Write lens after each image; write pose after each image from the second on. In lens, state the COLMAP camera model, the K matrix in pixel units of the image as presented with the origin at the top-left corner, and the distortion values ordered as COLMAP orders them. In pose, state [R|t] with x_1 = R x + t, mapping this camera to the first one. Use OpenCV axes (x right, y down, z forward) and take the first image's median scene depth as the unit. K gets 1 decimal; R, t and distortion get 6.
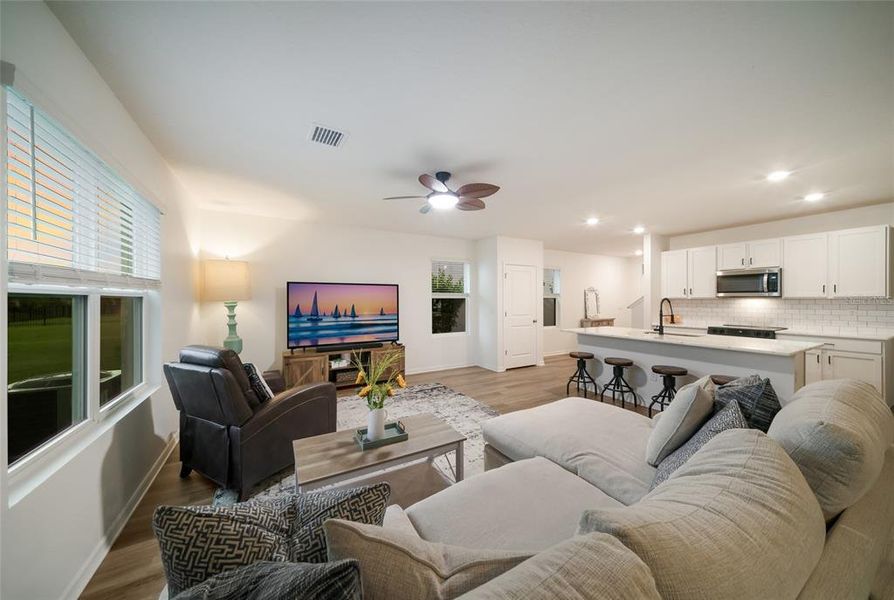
lens RADIAL K [[313.0, 0, 446.6], [0, 313.0, 294.3], [0, 0, 1]] dist [0.006932, -0.000256]
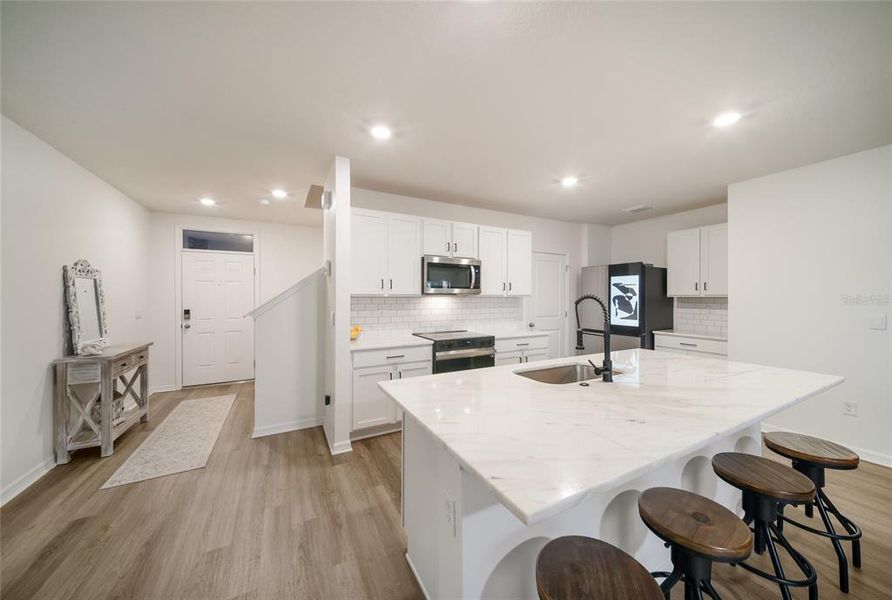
lens RADIAL K [[306.4, 0, 440.0], [0, 306.4, 297.7], [0, 0, 1]] dist [0.037972, -0.000001]
pose [[0.045029, -0.000947, 0.998985, 0.225434], [-0.020014, 0.999798, 0.001850, 0.017062], [-0.998785, -0.020077, 0.045001, 1.077586]]
